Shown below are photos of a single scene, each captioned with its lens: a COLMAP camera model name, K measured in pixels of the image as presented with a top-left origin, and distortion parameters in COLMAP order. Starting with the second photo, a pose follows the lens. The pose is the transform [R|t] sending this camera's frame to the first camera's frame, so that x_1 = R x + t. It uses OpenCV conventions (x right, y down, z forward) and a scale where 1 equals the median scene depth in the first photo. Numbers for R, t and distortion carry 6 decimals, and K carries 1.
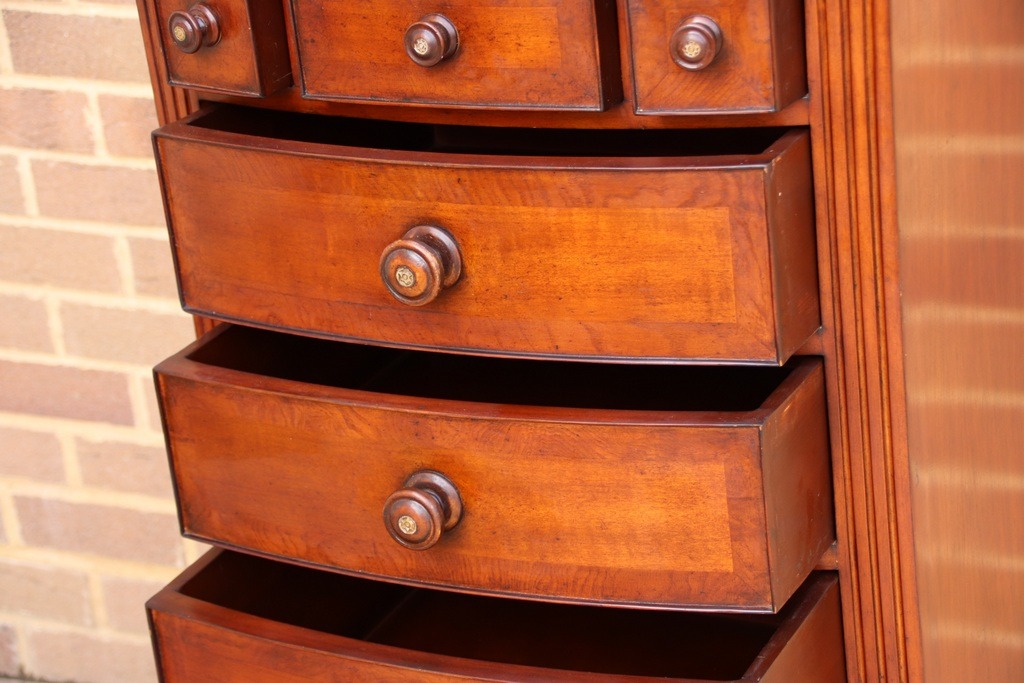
lens RADIAL K [[2468.7, 0, 513.5], [0, 2468.7, 355.8], [0, 0, 1]] dist [0.502474, 0.902248]
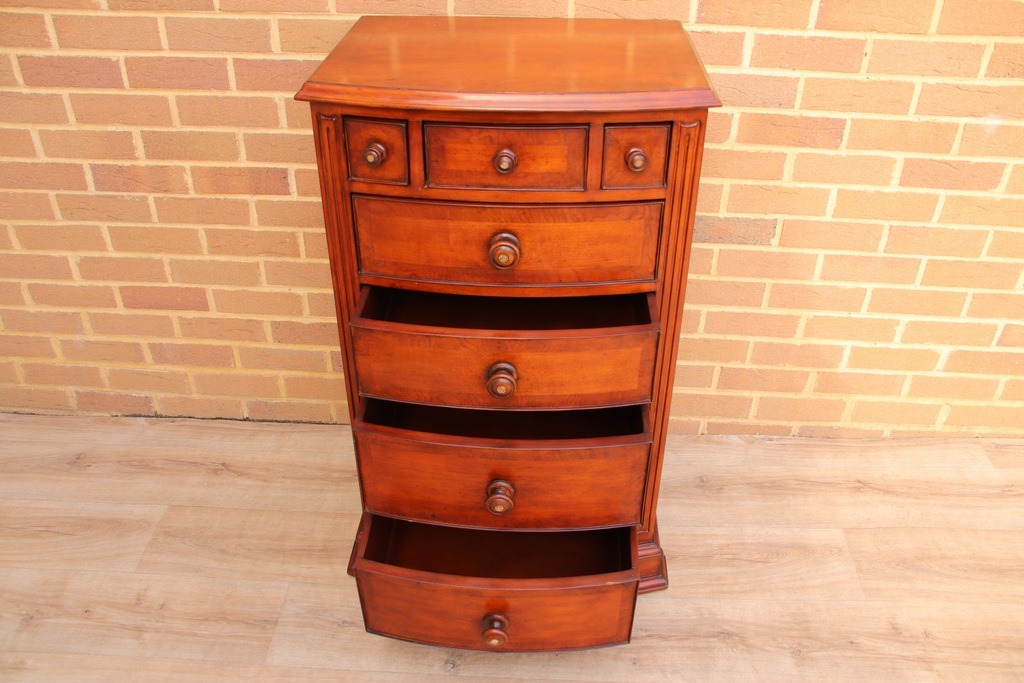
lens RADIAL K [[863.0, 0, 508.0], [0, 863.0, 346.1], [0, 0, 1]] dist [-0.143110, 0.146855]
pose [[0.909360, -0.140387, 0.391606, -0.333456], [0.062811, 0.976881, 0.204349, -0.126097], [-0.411241, -0.161230, 0.897154, 0.317900]]
